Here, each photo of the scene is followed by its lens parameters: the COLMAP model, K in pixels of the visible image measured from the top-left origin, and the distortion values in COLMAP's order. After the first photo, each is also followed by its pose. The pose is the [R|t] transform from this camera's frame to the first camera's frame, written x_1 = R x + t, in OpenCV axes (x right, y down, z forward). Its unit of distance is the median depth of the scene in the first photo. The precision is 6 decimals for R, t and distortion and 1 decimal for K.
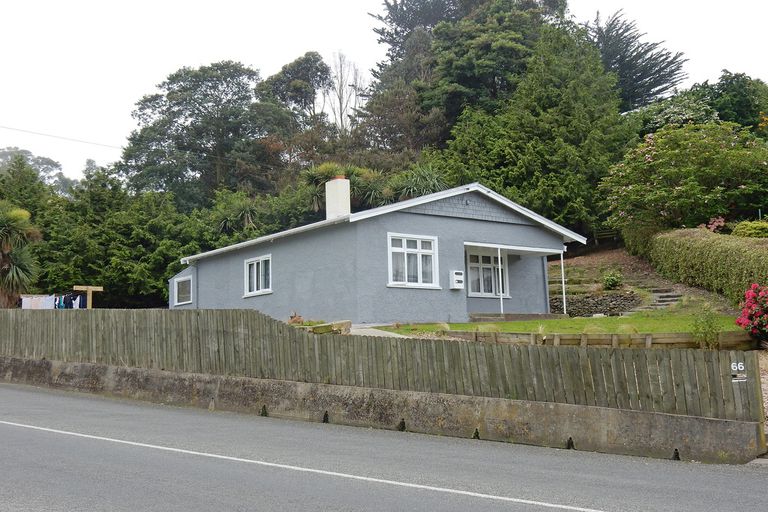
lens RADIAL K [[949.1, 0, 382.0], [0, 949.1, 254.8], [0, 0, 1]] dist [-0.020663, 0.000000]
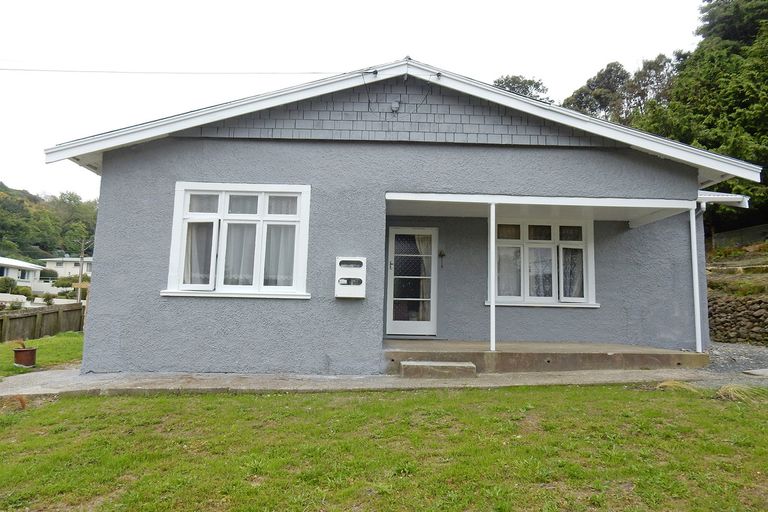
lens RADIAL K [[566.6, 0, 385.4], [0, 566.6, 254.9], [0, 0, 1]] dist [-0.016215, 0.013979]
pose [[0.815730, -0.026689, -0.577818, 0.223169], [0.034479, 0.999402, 0.002514, 0.014031], [0.577405, -0.021974, 0.816162, 0.712026]]
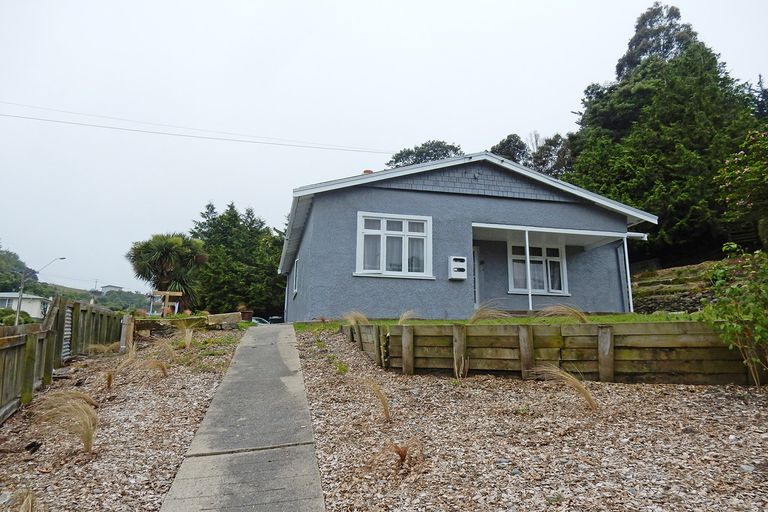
lens RADIAL K [[566.6, 0, 381.7], [0, 566.6, 240.3], [0, 0, 1]] dist [-0.016215, 0.013979]
pose [[0.911317, -0.060611, -0.407221, 0.196597], [0.020498, 0.994557, -0.102157, 0.046031], [0.411196, 0.084750, 0.907599, 0.479046]]
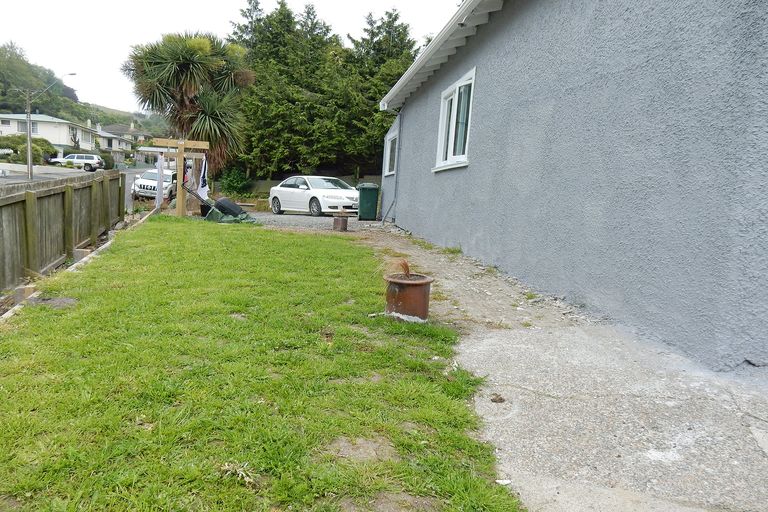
lens RADIAL K [[566.6, 0, 375.3], [0, 566.6, 274.6], [0, 0, 1]] dist [-0.016215, 0.013979]
pose [[0.869808, 0.138904, -0.473435, -0.027118], [-0.020787, 0.969017, 0.246116, 0.025356], [0.492953, -0.204232, 0.845746, 0.731766]]
